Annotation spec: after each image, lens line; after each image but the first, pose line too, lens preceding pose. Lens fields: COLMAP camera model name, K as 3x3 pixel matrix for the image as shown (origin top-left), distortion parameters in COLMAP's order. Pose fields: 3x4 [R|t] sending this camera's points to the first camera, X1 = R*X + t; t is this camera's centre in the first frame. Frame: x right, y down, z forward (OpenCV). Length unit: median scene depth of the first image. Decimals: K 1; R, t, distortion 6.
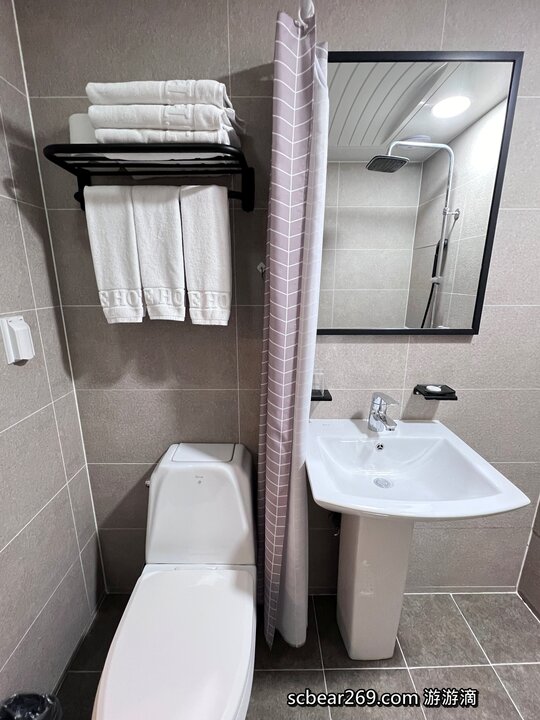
lens RADIAL K [[313.6, 0, 270.5], [0, 313.6, 359.4], [0, 0, 1]] dist [-0.001623, -0.000060]
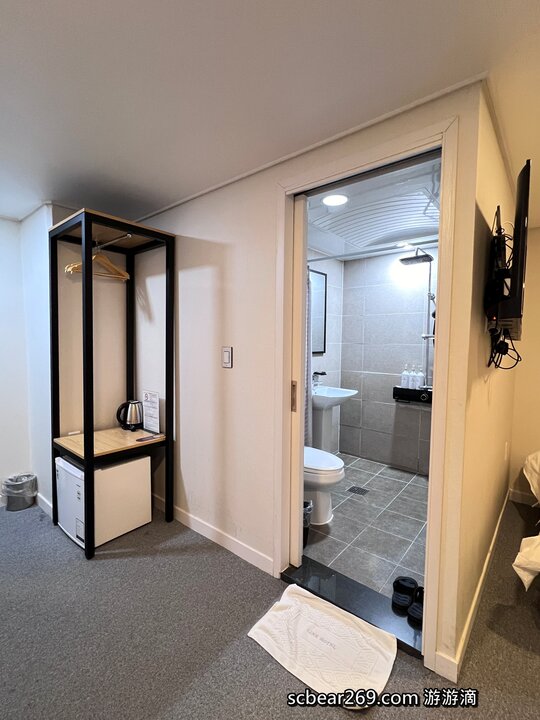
lens RADIAL K [[337.7, 0, 266.8], [0, 337.7, 359.2], [0, 0, 1]] dist [-0.000488, 0.000011]
pose [[0.648973, -0.044615, 0.759502, -2.116257], [0.179247, 0.979144, -0.095644, 0.184012], [-0.739395, 0.198209, 0.643435, -0.643618]]
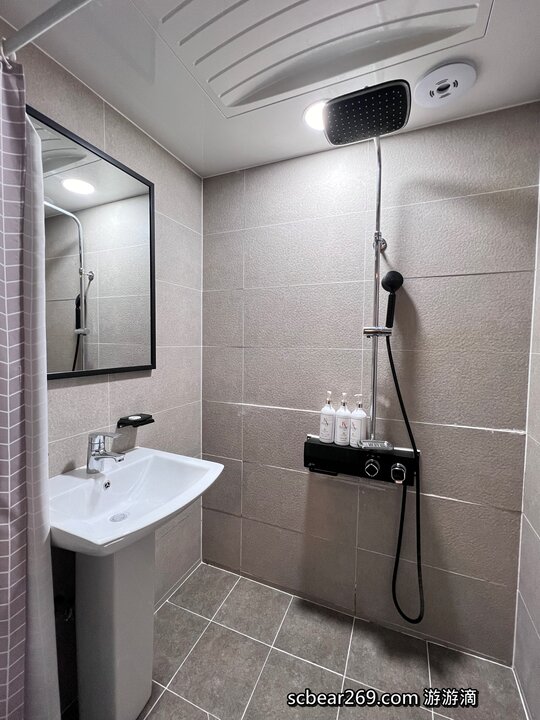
lens RADIAL K [[313.6, 0, 270.0], [0, 313.6, 360.8], [0, 0, 1]] dist [-0.001623, -0.000060]
pose [[0.402539, -0.051061, 0.913978, -0.328965], [0.214776, 0.975841, -0.040076, 0.041104], [-0.889850, 0.212432, 0.403781, 0.041706]]
